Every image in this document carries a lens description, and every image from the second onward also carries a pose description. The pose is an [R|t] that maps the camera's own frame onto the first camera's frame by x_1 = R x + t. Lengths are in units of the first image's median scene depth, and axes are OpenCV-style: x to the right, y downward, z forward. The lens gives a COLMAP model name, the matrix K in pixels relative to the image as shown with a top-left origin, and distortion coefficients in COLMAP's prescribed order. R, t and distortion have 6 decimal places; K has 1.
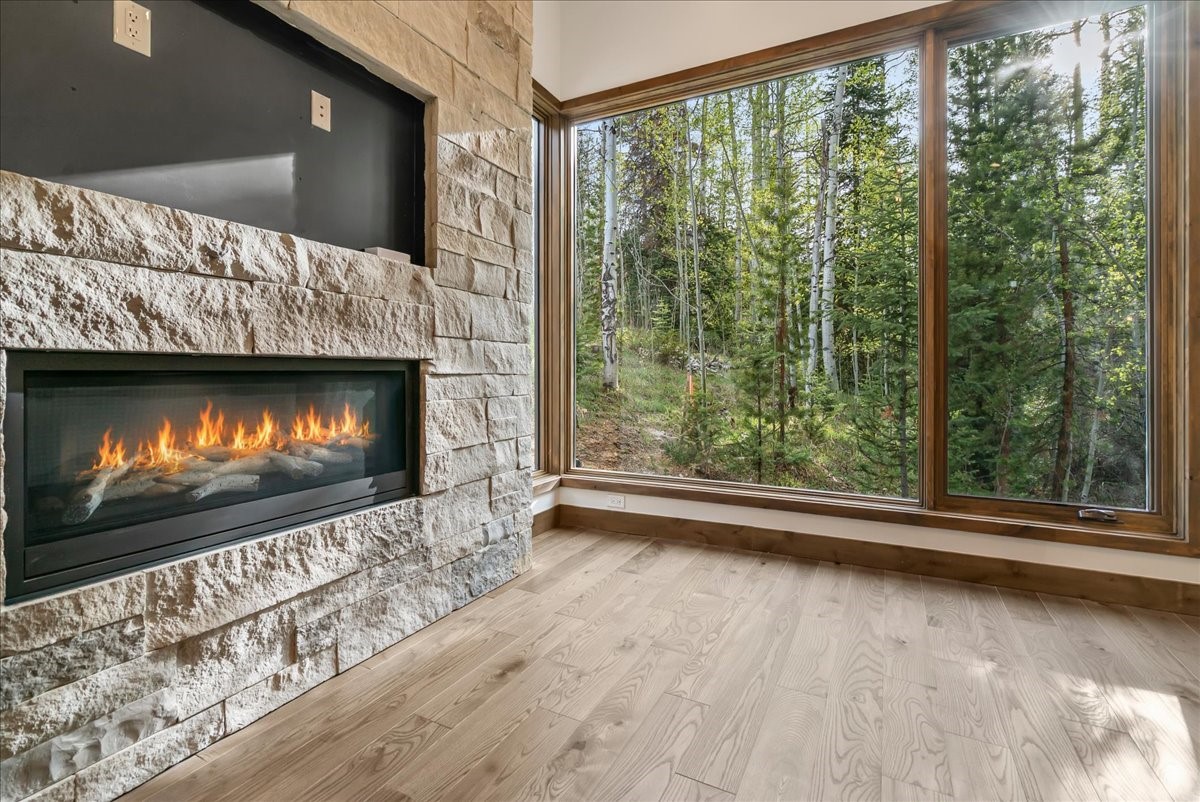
lens RADIAL K [[549.9, 0, 595.4], [0, 549.9, 376.3], [0, 0, 1]] dist [-0.006852, 0.002069]
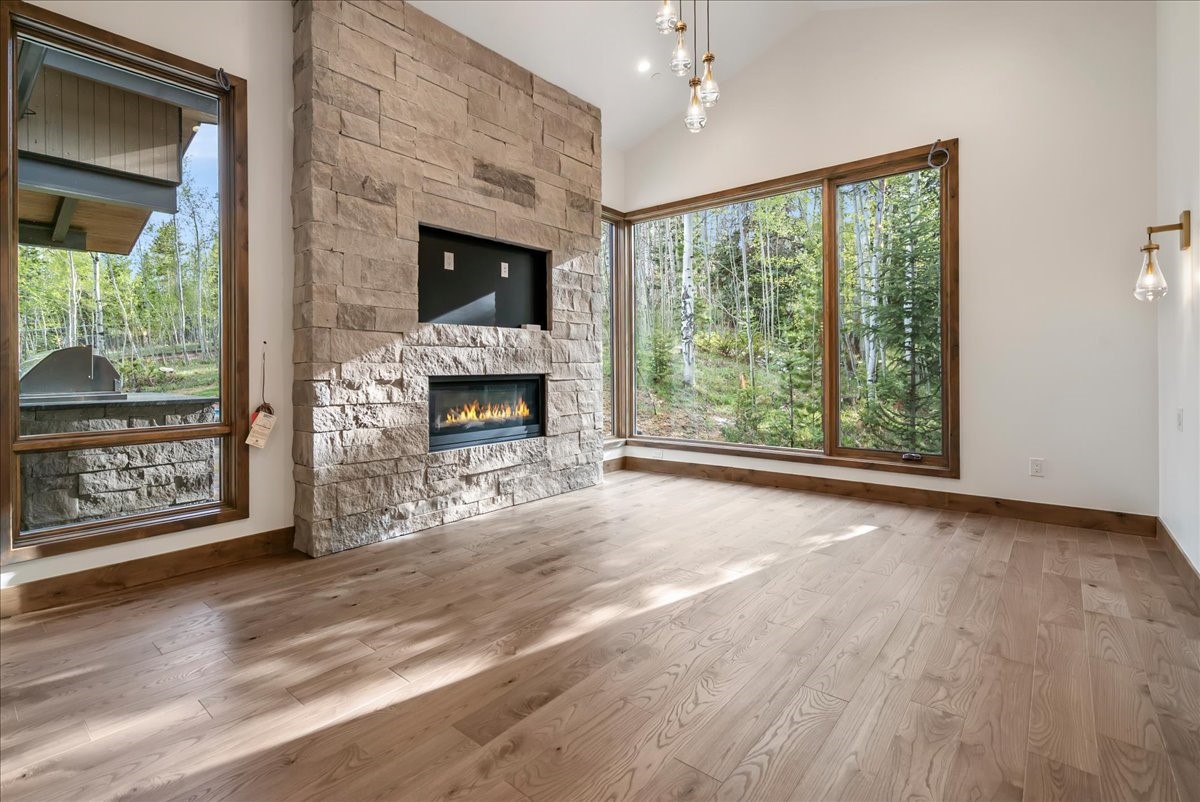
lens RADIAL K [[549.9, 0, 606.9], [0, 549.9, 372.6], [0, 0, 1]] dist [-0.006852, 0.002069]
pose [[0.982263, -0.007366, -0.187362, 0.369083], [0.007422, 0.999972, -0.000403, -0.035796], [0.187359, -0.000994, 0.982291, -1.227483]]
